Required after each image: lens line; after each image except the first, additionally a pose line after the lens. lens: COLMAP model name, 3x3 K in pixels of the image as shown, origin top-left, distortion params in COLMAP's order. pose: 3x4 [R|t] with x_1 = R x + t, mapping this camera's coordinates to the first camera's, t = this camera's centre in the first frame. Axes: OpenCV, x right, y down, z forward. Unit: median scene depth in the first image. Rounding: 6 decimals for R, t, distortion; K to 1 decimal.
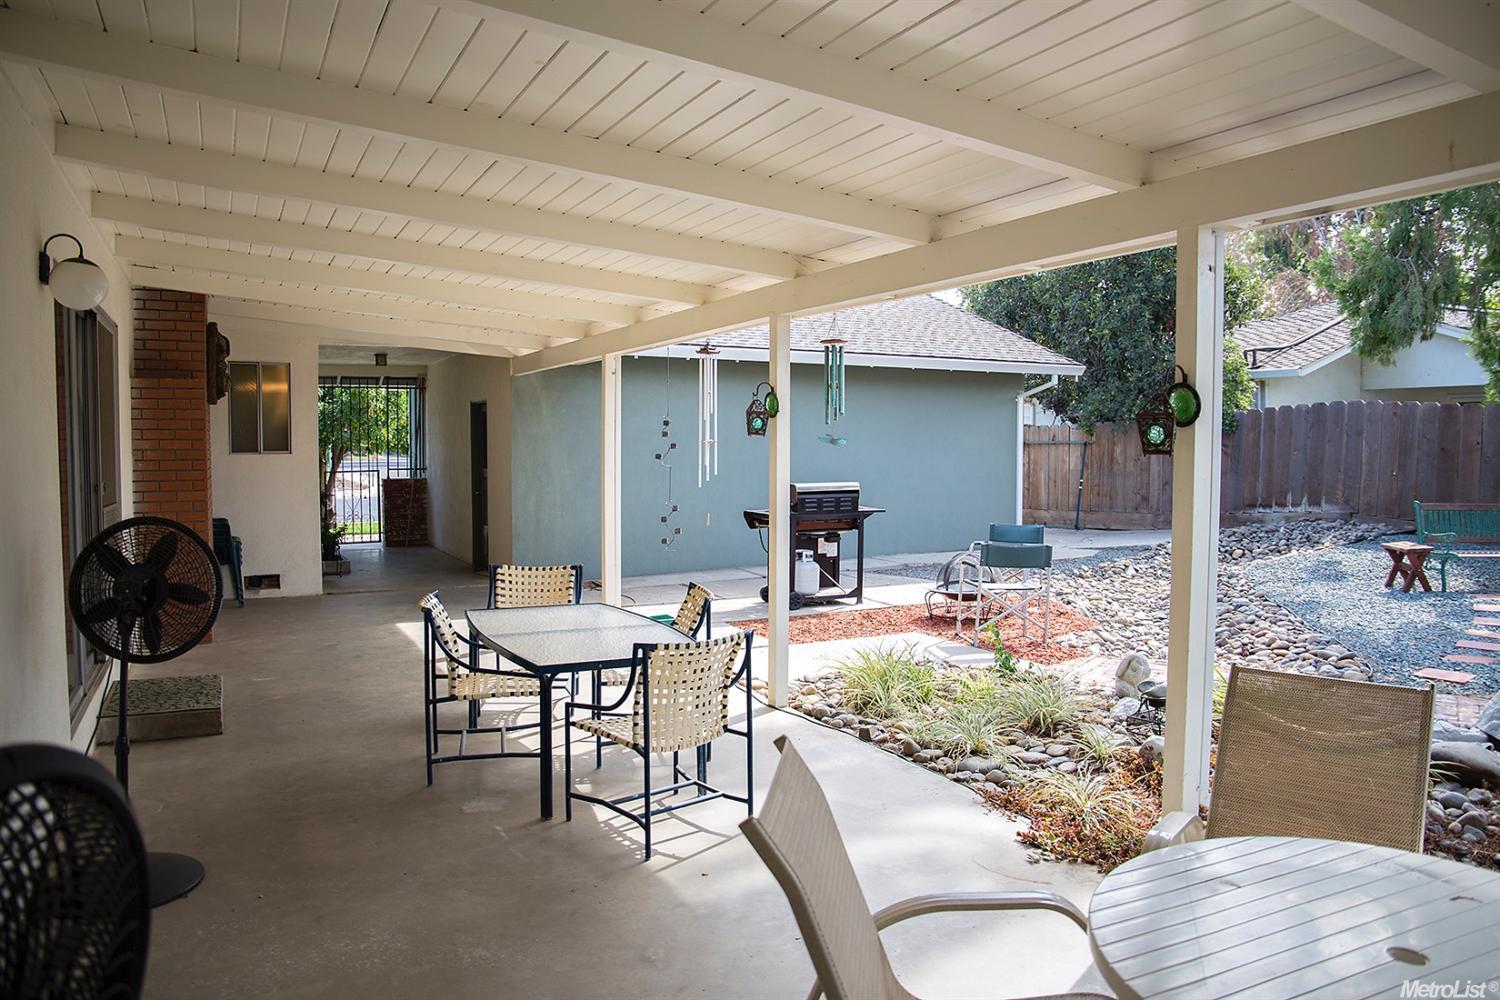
lens RADIAL K [[1114.5, 0, 750.0], [0, 1114.5, 500.0], [0, 0, 1]] dist [-0.004538, 0.000646]
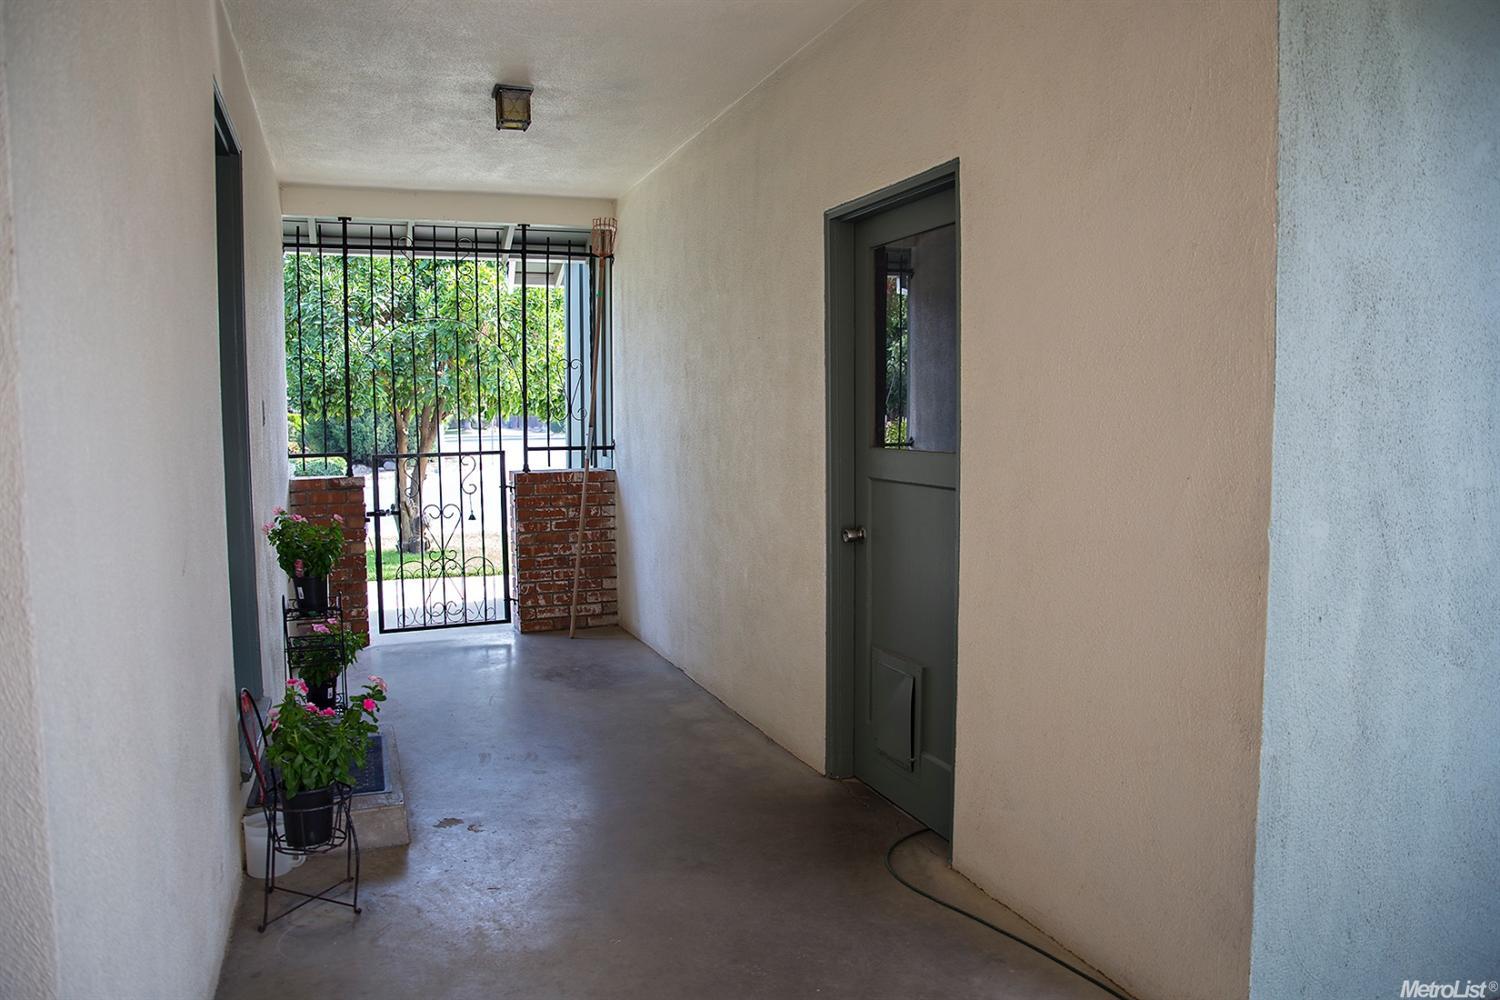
lens RADIAL K [[1114.5, 0, 750.0], [0, 1114.5, 500.0], [0, 0, 1]] dist [-0.004538, 0.000646]
pose [[0.995258, -0.002375, -0.097243, -0.199617], [0.004277, 0.999804, 0.019355, -0.016118], [0.097178, -0.019679, 0.995072, 0.588838]]
